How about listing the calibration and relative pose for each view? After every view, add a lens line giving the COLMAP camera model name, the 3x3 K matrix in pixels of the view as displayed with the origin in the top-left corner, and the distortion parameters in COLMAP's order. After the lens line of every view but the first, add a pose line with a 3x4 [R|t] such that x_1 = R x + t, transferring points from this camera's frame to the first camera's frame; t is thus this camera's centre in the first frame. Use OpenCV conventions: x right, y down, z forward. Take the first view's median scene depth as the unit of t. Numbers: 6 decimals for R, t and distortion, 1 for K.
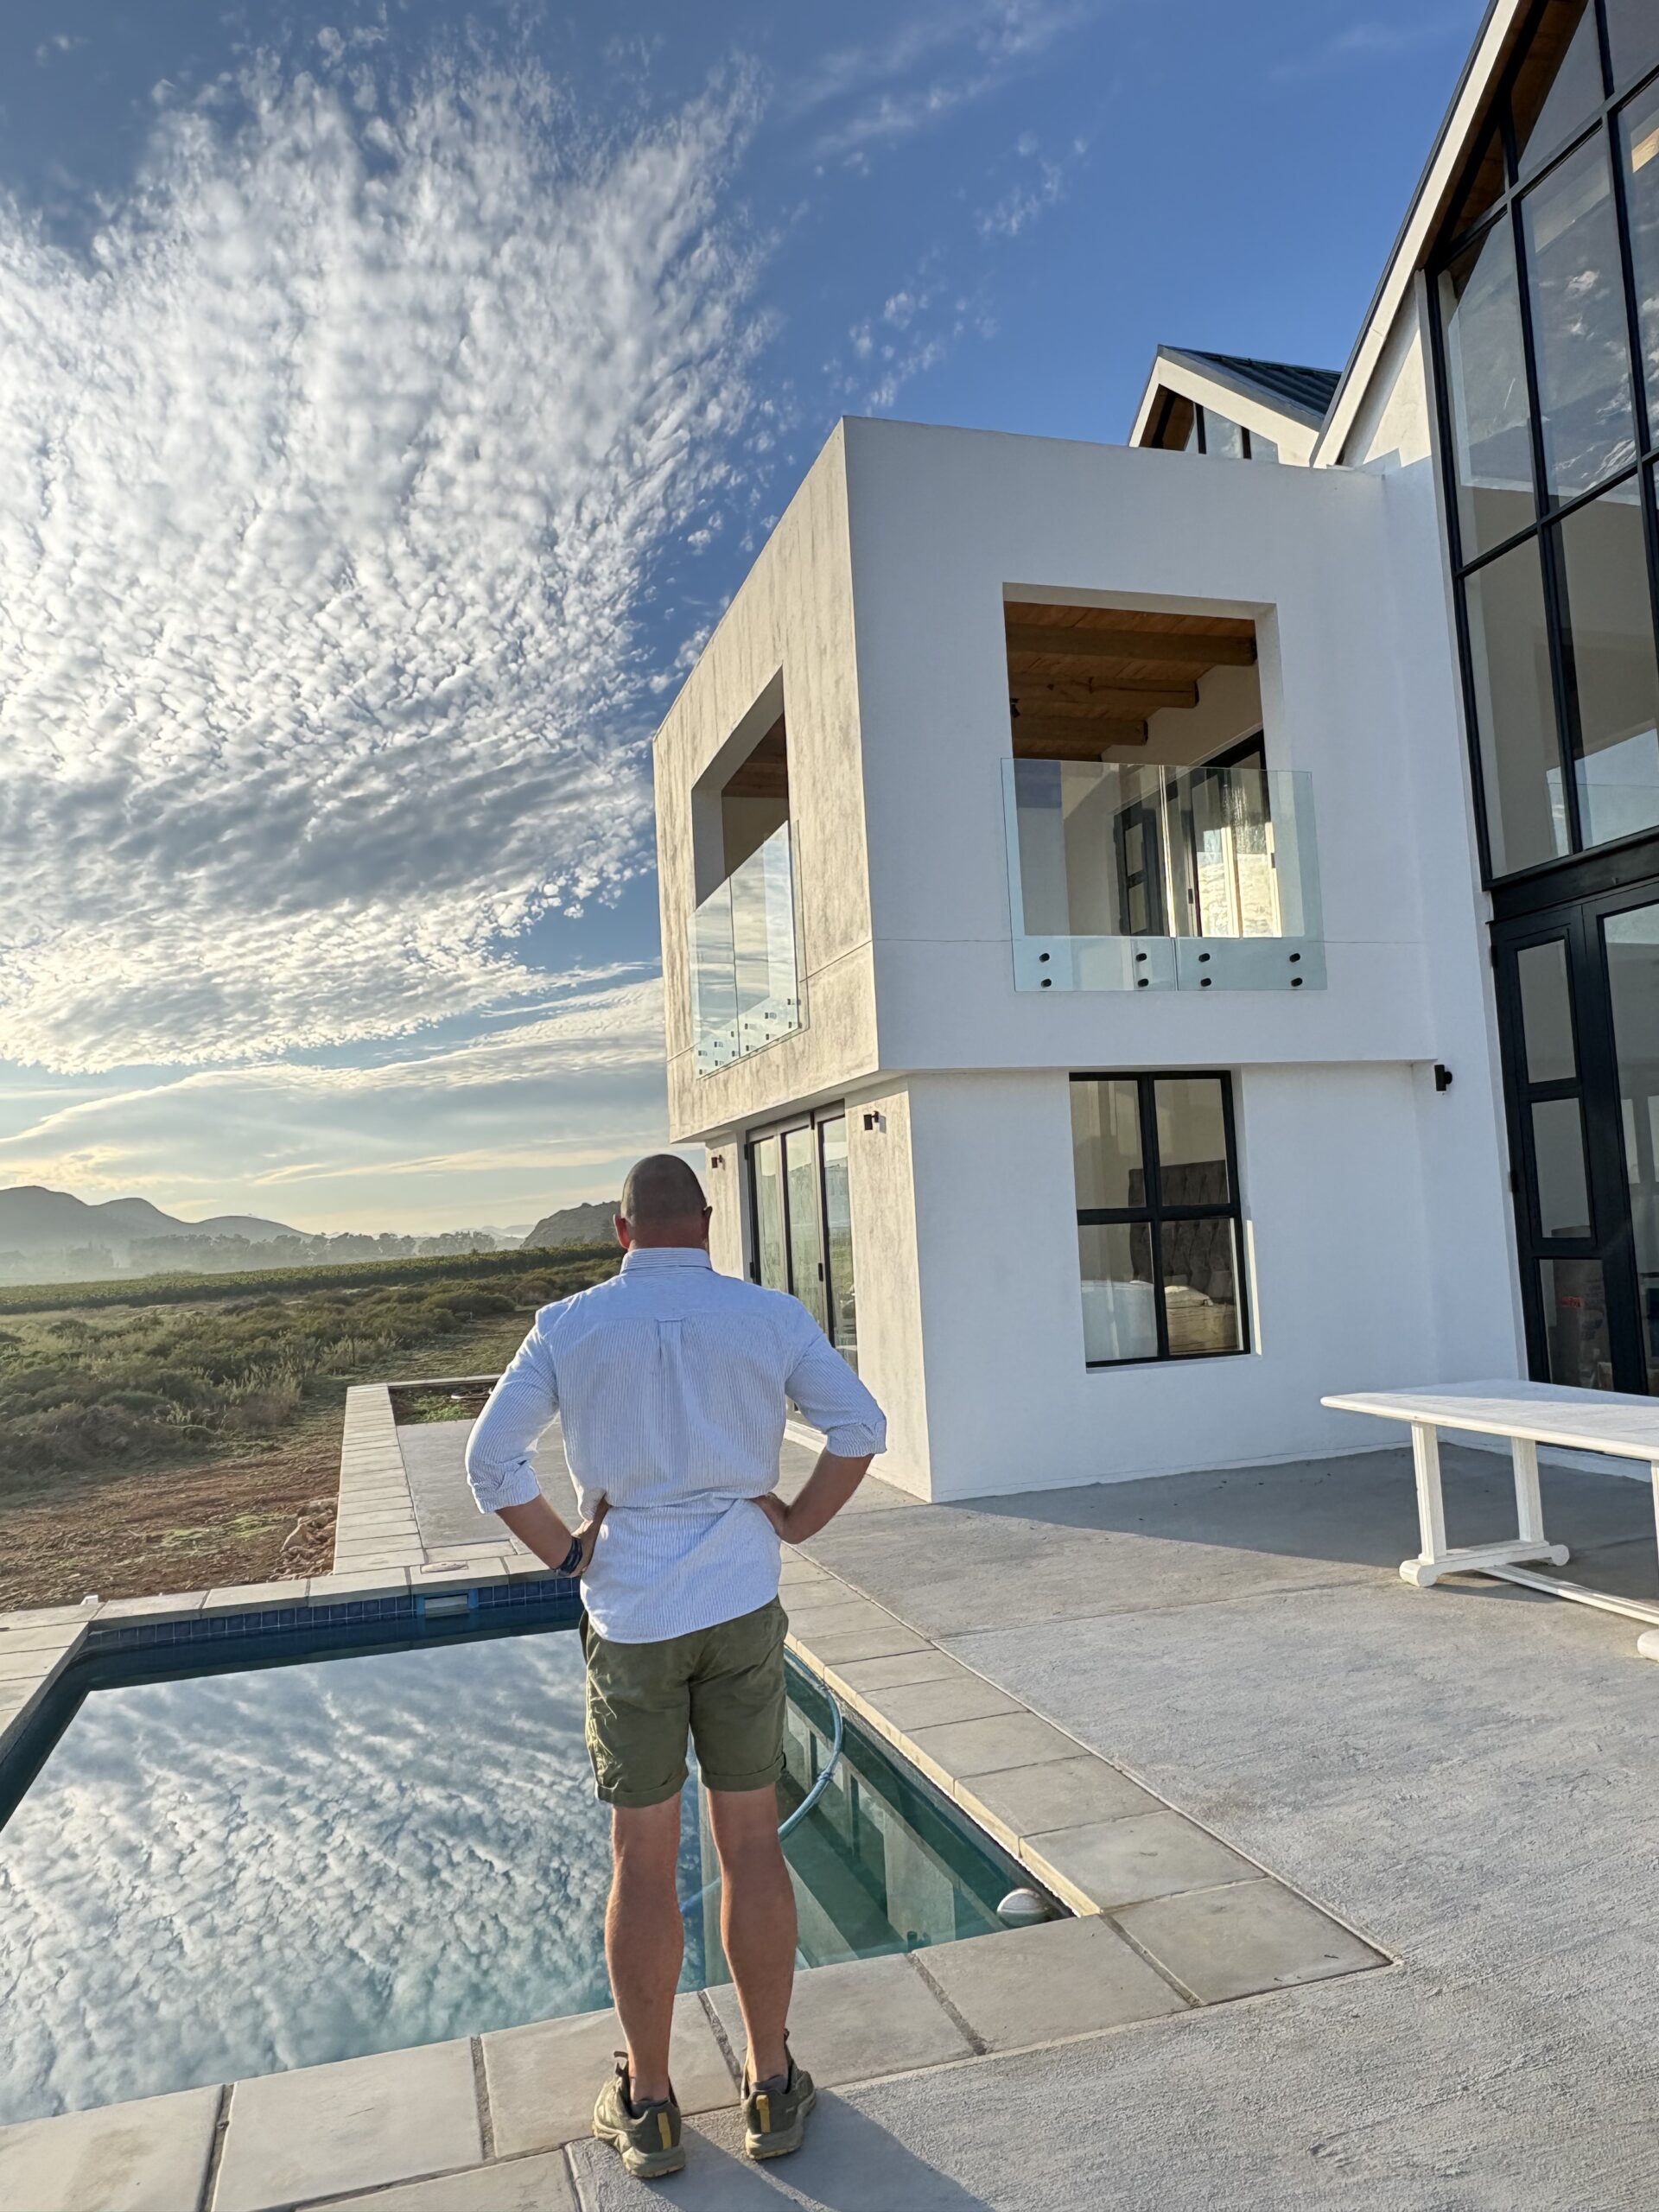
lens RADIAL K [[1537.5, 0, 829.5], [0, 1537.5, 1106.0], [0, 0, 1]] dist [-0.004008, -0.000666]
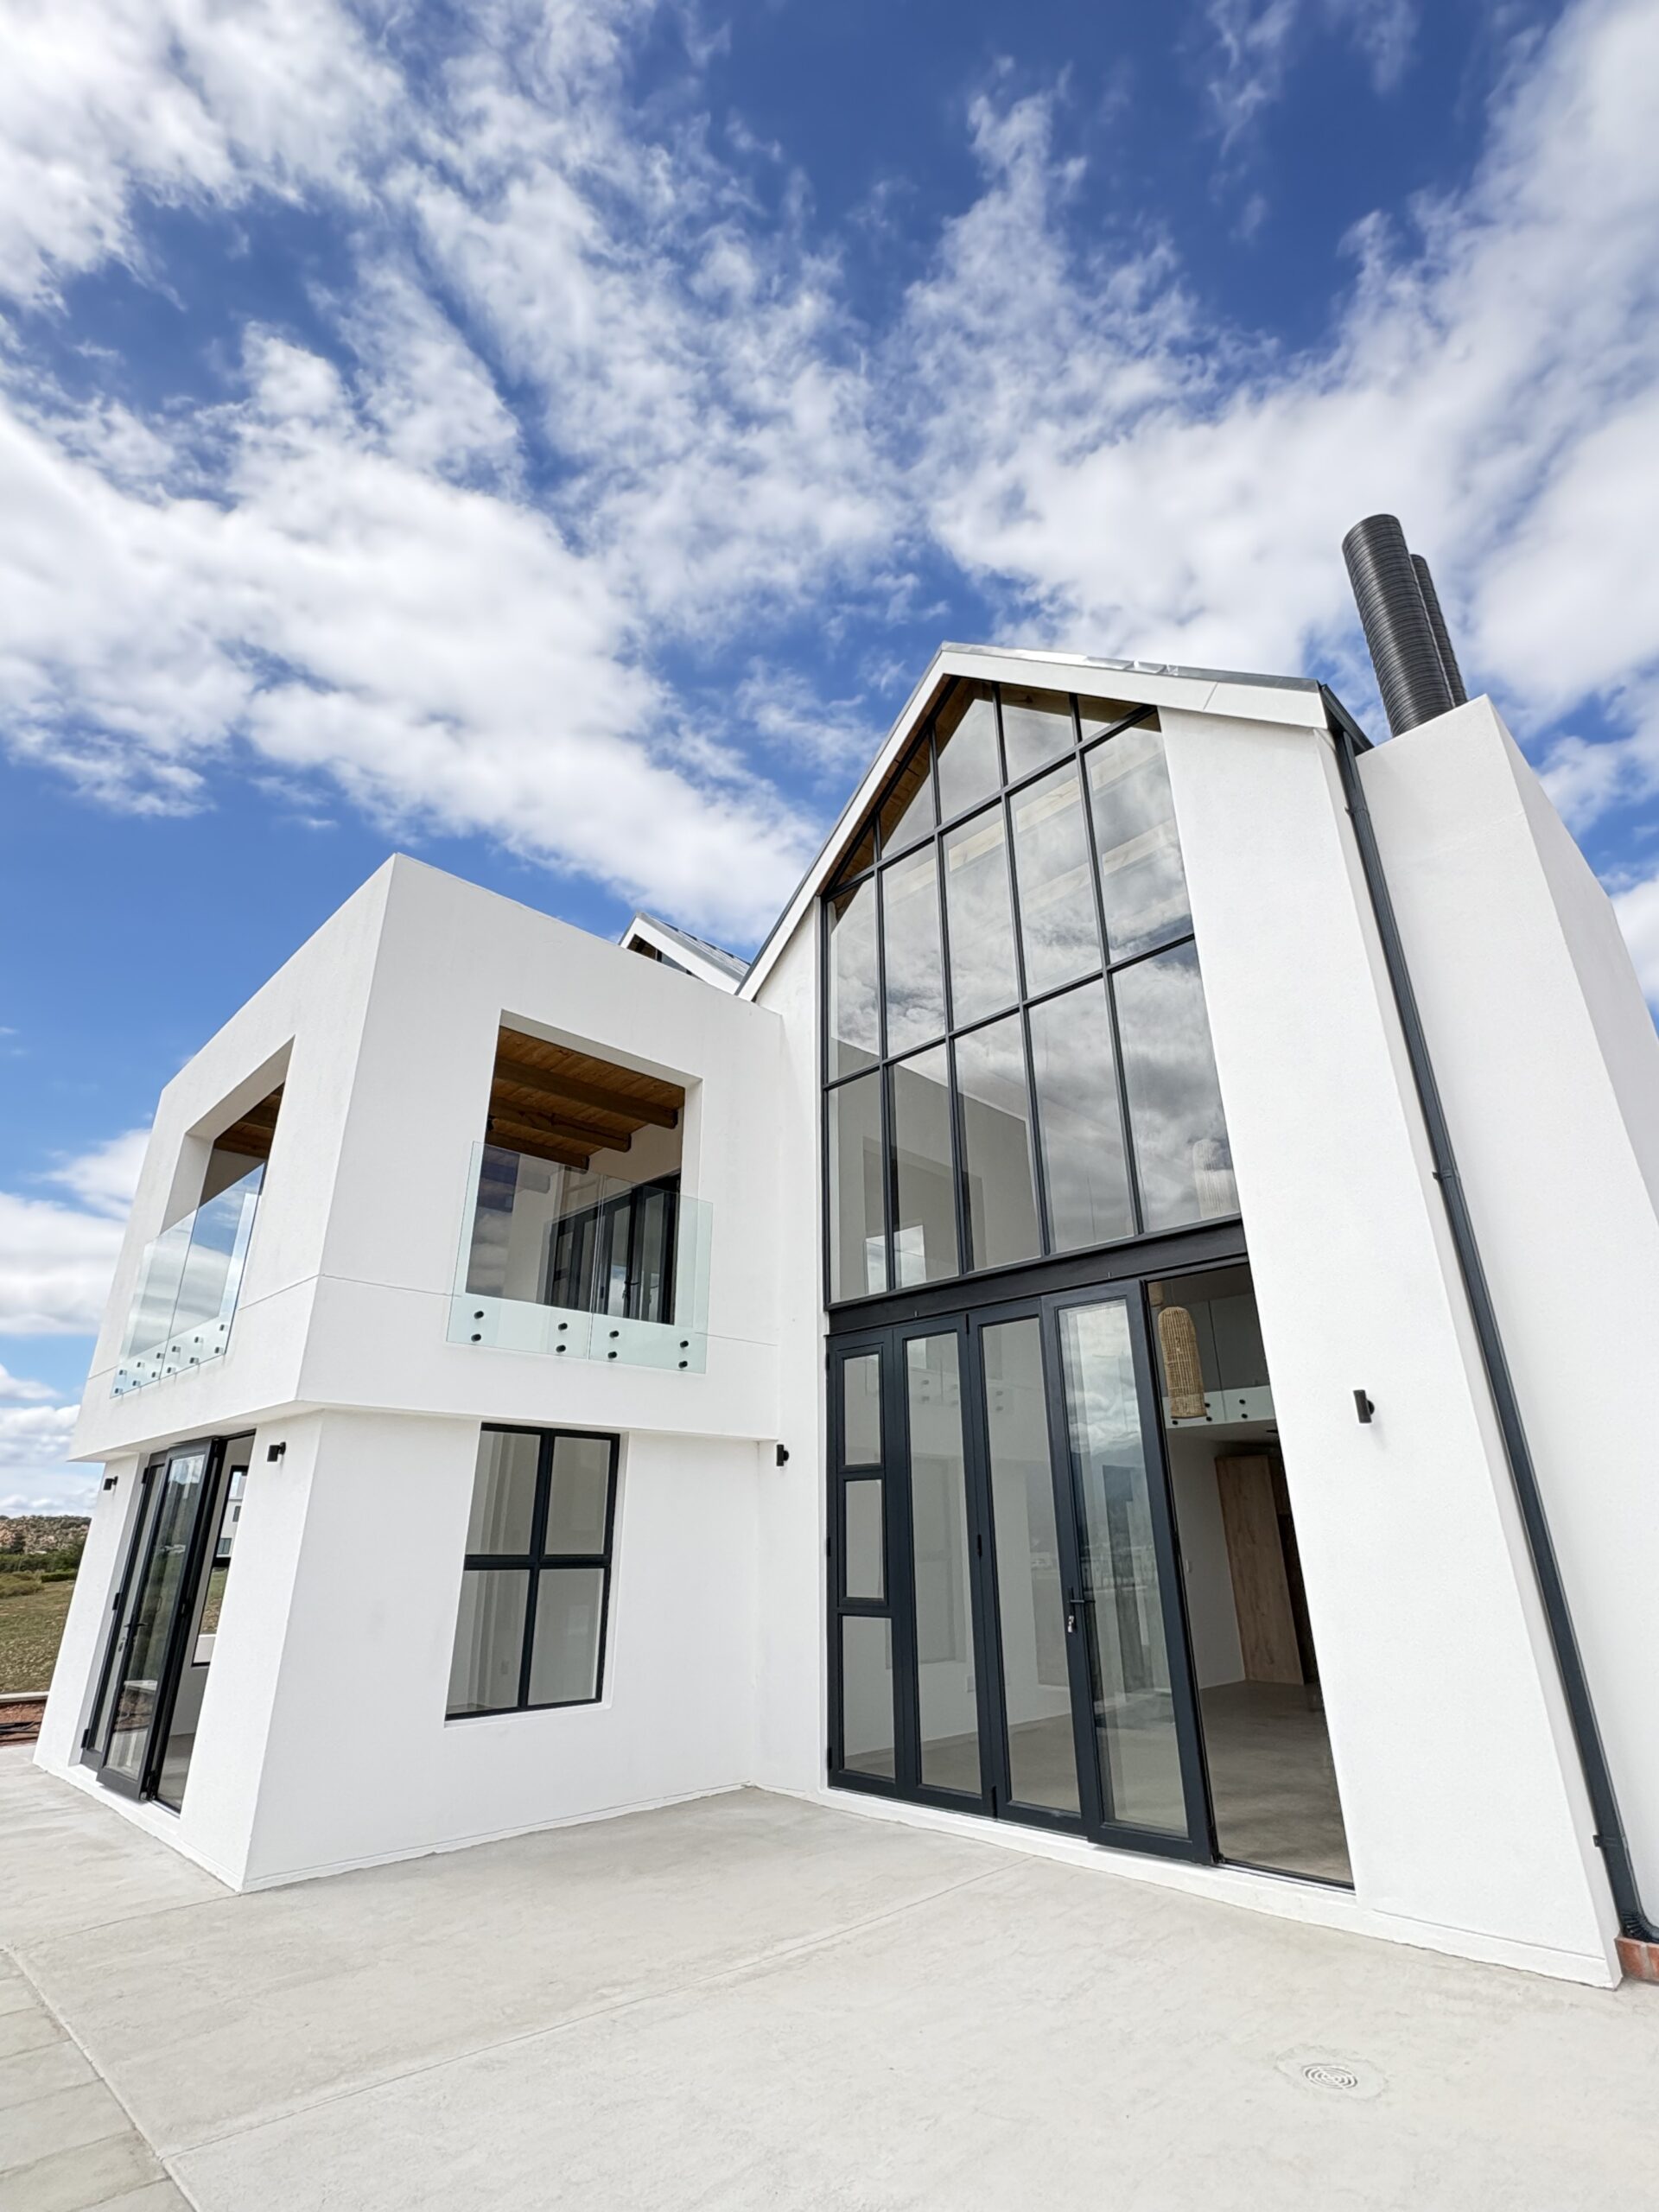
lens RADIAL K [[1051.7, 0, 829.5], [0, 1051.7, 1106.0], [0, 0, 1]] dist [0.000436, -0.000070]
pose [[0.889648, 0.218671, 0.400887, 0.023195], [-0.074036, 0.935345, -0.345901, 0.009136], [-0.450606, 0.278050, 0.848317, 0.168695]]
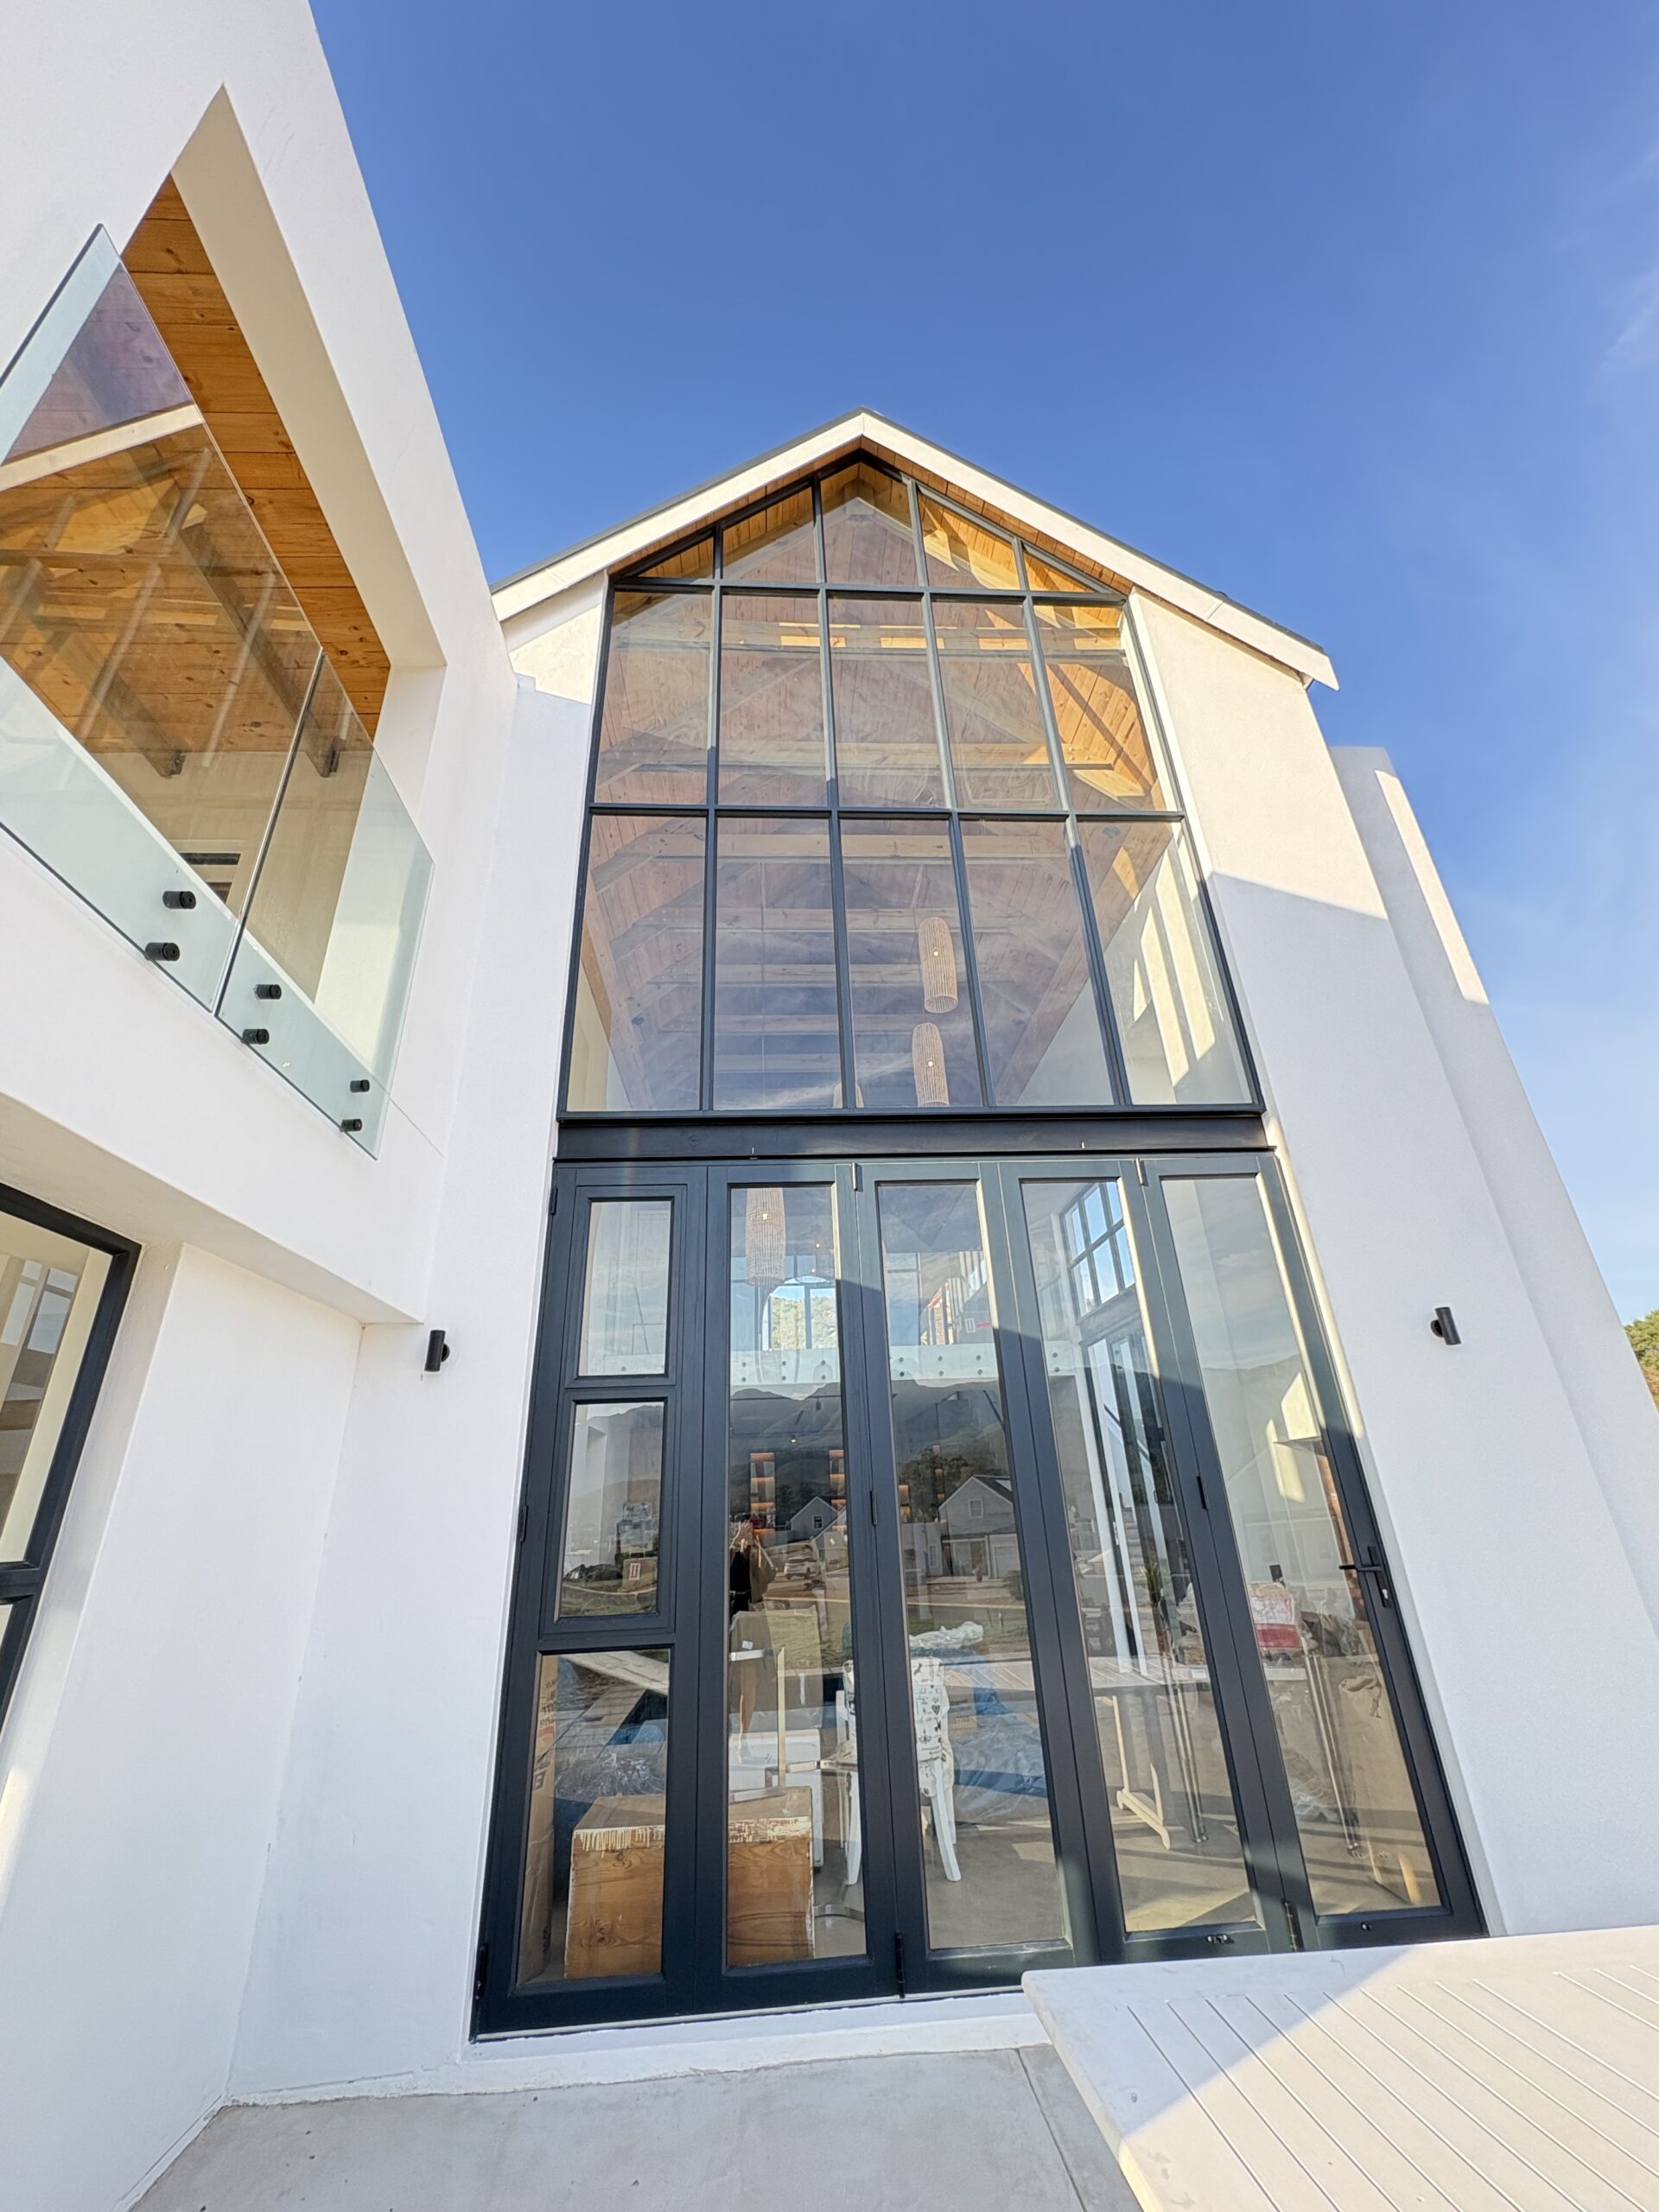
lens RADIAL K [[887.3, 0, 829.5], [0, 887.3, 1106.0], [0, 0, 1]] dist [0.001696, 0.000141]
pose [[0.241403, 0.445975, 0.861876, 0.059053], [-0.045173, 0.892345, -0.449089, 0.053365], [-0.969373, 0.069478, 0.235561, 0.748420]]
